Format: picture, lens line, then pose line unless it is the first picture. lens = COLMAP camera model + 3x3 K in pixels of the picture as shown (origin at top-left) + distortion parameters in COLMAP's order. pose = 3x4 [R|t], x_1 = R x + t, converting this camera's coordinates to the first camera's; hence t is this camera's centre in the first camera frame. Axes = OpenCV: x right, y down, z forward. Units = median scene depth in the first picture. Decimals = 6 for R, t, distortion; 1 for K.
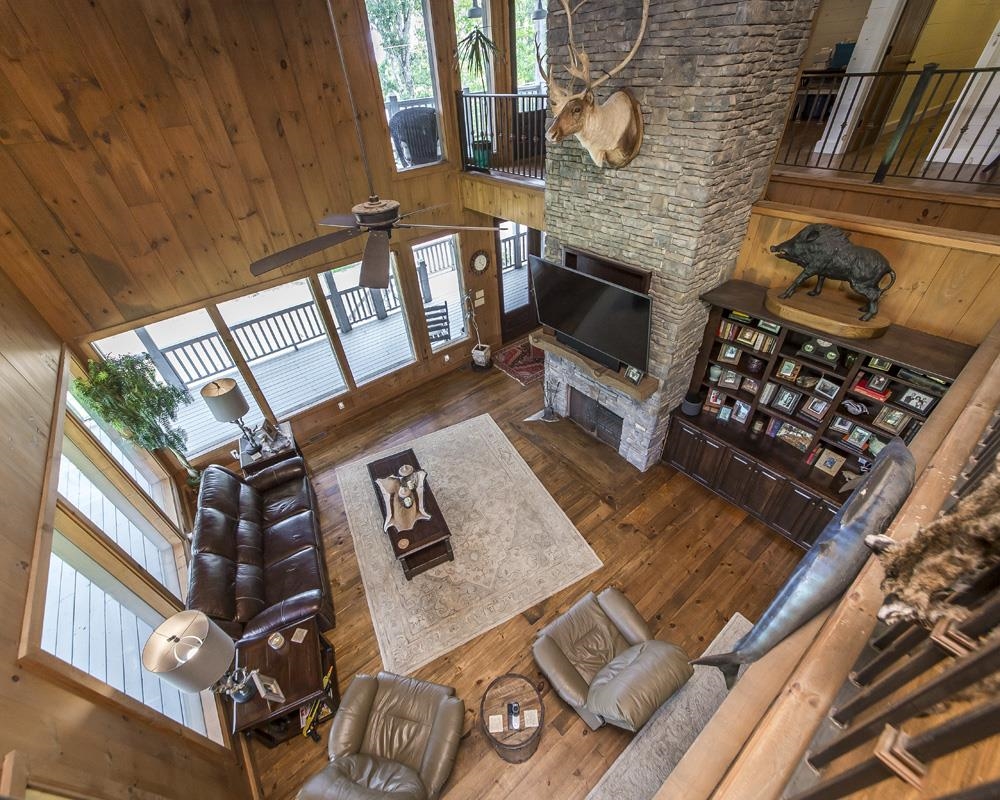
lens RADIAL K [[410.0, 0, 502.9], [0, 410.0, 397.2], [0, 0, 1]] dist [0.000880, -0.000062]
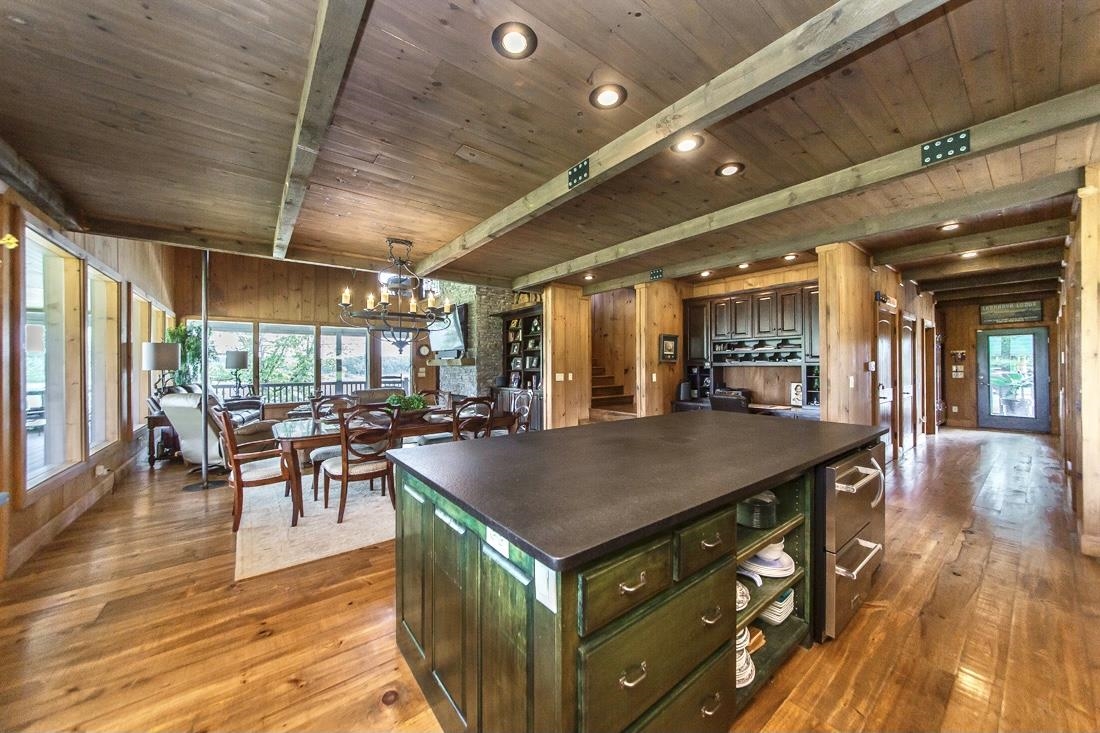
lens RADIAL K [[386.6, 0, 554.6], [0, 386.6, 363.4], [0, 0, 1]] dist [-0.009171, -0.000483]
pose [[0.998564, 0.053288, -0.005565, 0.744494], [-0.045177, 0.781590, -0.622155, 1.034386], [-0.028804, 0.621512, 0.782875, -0.353807]]
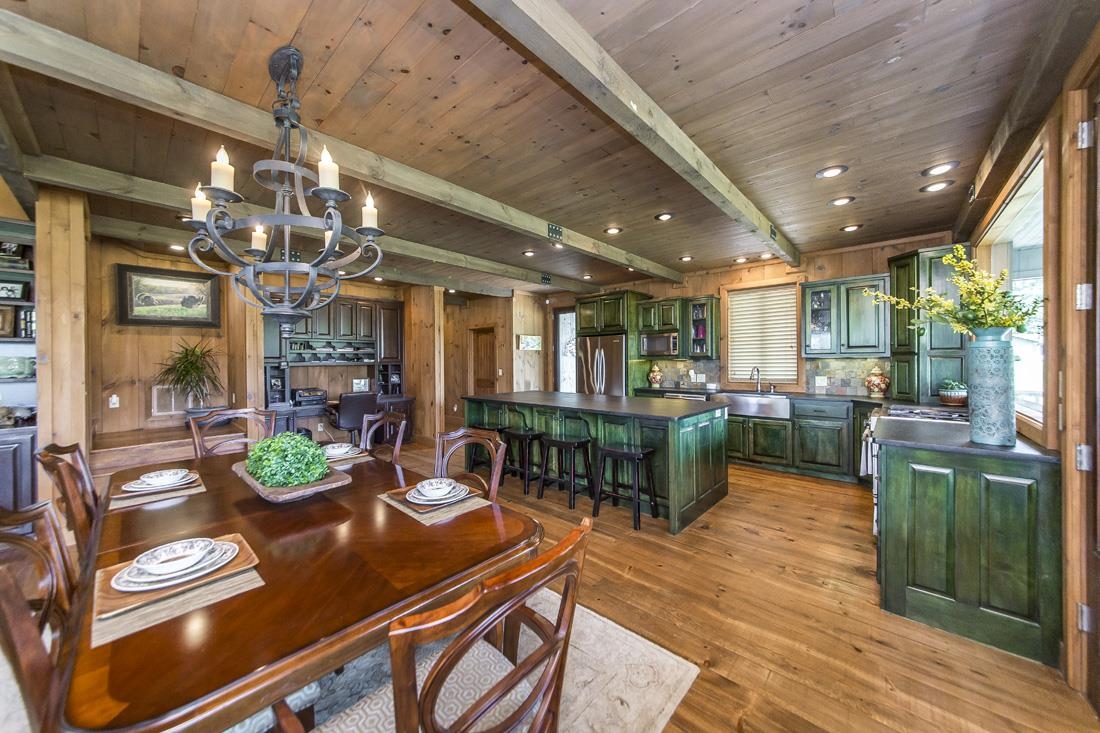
lens RADIAL K [[386.6, 0, 542.2], [0, 386.6, 363.2], [0, 0, 1]] dist [-0.009171, -0.000483]
pose [[-0.161144, 0.054573, 0.985421, -0.014794], [0.622486, 0.780436, 0.058573, 0.624855], [-0.765862, 0.622849, -0.159734, 0.230207]]
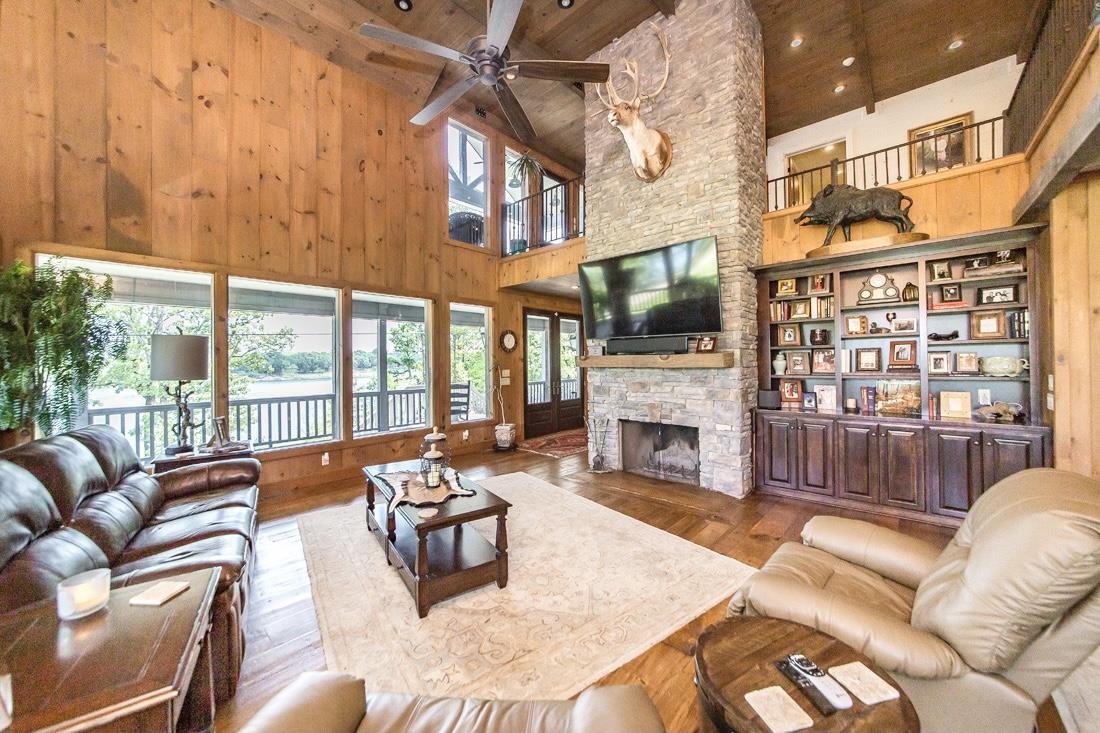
lens RADIAL K [[386.6, 0, 548.9], [0, 386.6, 361.3], [0, 0, 1]] dist [-0.009171, -0.000483]
pose [[0.986789, 0.049310, 0.154325, -0.155914], [0.057839, 0.782561, -0.619881, 0.480352], [-0.151335, 0.620618, 0.769371, 0.408751]]
